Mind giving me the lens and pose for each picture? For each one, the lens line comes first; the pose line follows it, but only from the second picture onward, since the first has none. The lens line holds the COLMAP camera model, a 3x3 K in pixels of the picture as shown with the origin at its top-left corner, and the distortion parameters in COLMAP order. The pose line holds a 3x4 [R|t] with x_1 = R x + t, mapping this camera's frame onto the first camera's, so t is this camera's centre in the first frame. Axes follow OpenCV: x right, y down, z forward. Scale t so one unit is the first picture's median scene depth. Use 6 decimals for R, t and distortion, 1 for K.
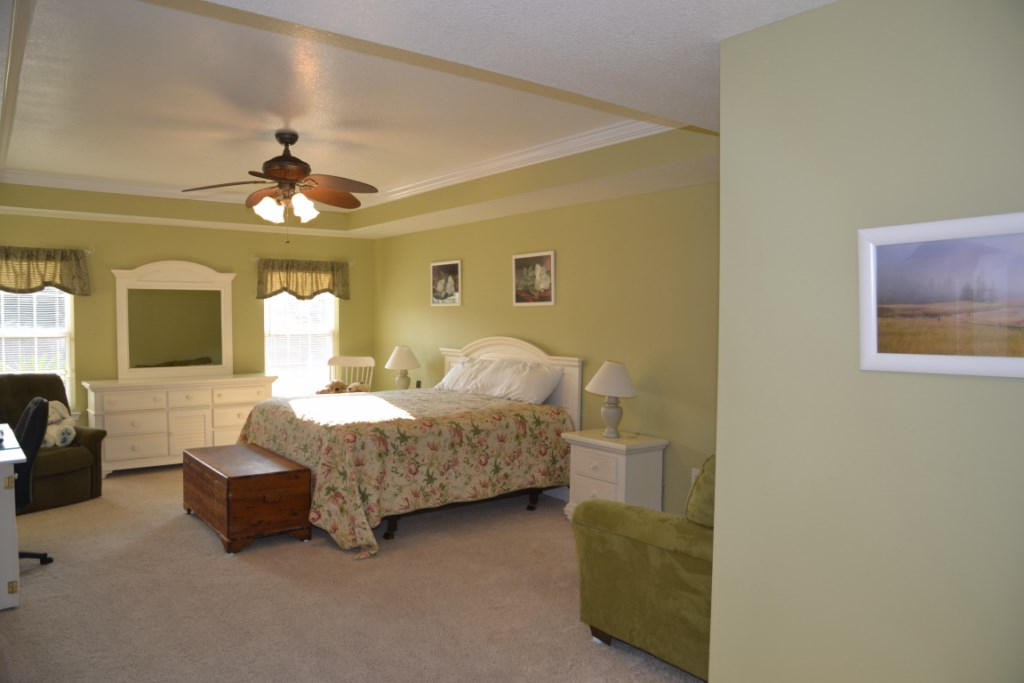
lens RADIAL K [[717.5, 0, 512.0], [0, 717.5, 341.5], [0, 0, 1]] dist [-0.117250, 0.084087]
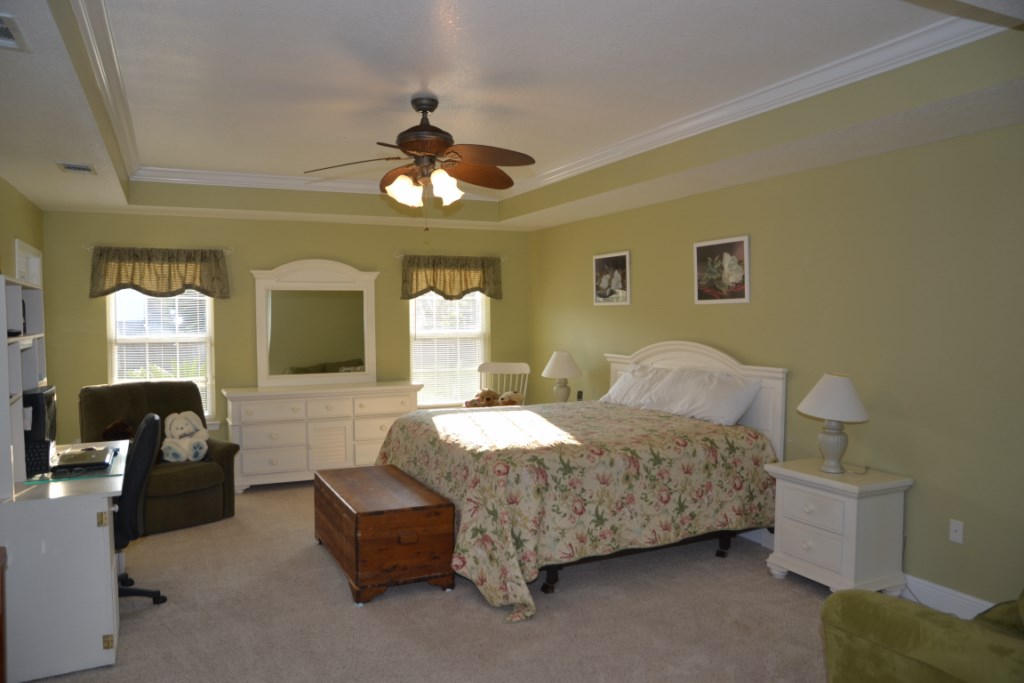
lens RADIAL K [[717.5, 0, 512.0], [0, 717.5, 341.5], [0, 0, 1]] dist [-0.117250, 0.084087]
pose [[0.977794, -0.002019, -0.209558, -0.034534], [0.002008, 0.999998, -0.000265, -0.006796], [0.209558, -0.000161, 0.977796, 0.158088]]
